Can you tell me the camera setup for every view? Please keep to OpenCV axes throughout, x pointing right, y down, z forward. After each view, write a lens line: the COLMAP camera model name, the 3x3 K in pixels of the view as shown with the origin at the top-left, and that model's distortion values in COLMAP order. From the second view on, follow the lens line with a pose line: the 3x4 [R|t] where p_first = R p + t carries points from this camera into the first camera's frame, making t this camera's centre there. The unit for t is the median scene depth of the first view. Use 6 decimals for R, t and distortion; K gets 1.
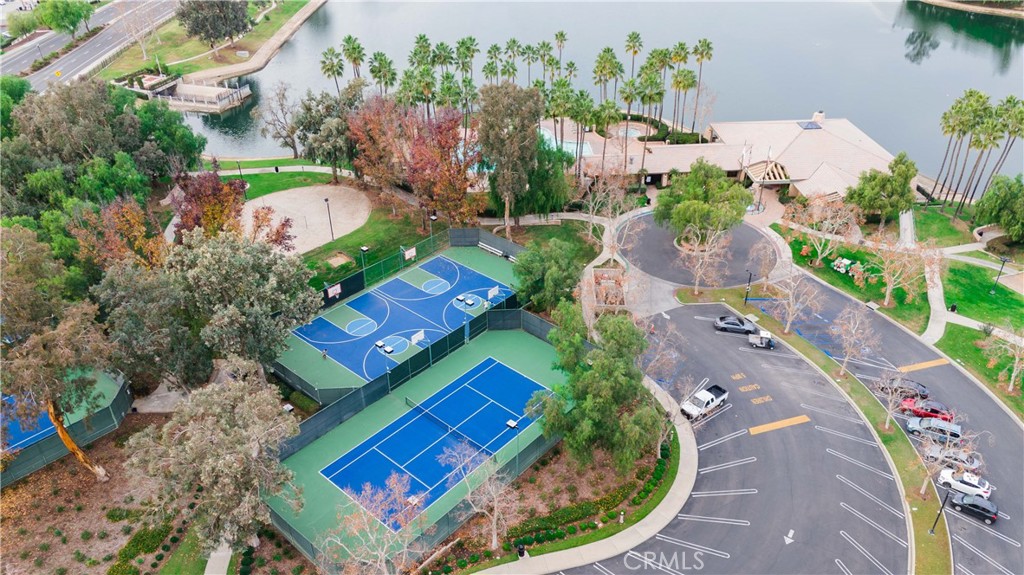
lens RADIAL K [[746.6, 0, 517.1], [0, 746.6, 287.4], [0, 0, 1]] dist [0.062755, -0.058647]
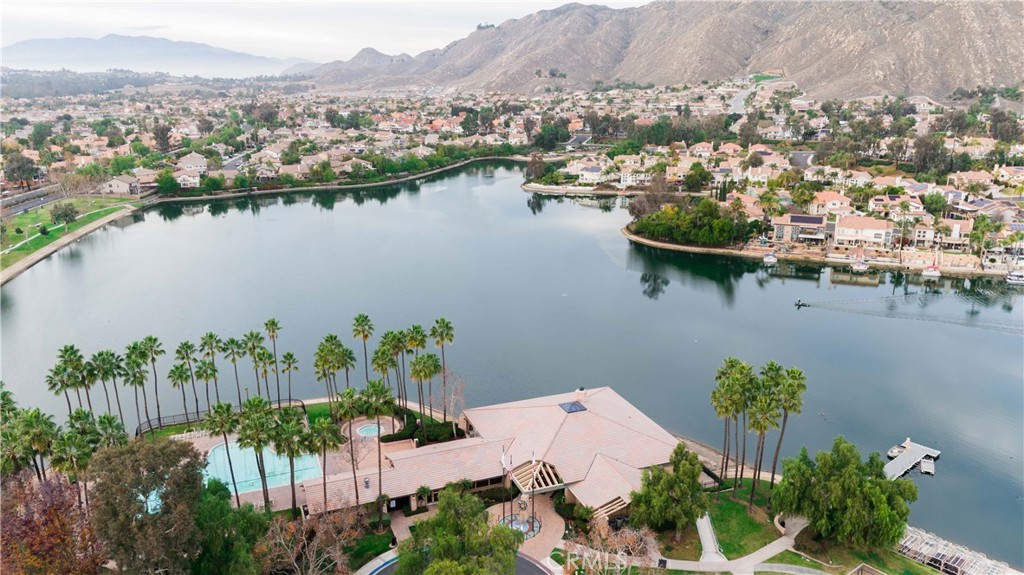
lens RADIAL K [[746.6, 0, 517.1], [0, 746.6, 287.4], [0, 0, 1]] dist [0.062755, -0.058647]
pose [[0.952999, -0.076690, 0.293107, 0.080670], [0.160510, 0.948312, -0.273755, -0.112755], [-0.256962, 0.307935, 0.916050, 0.177837]]
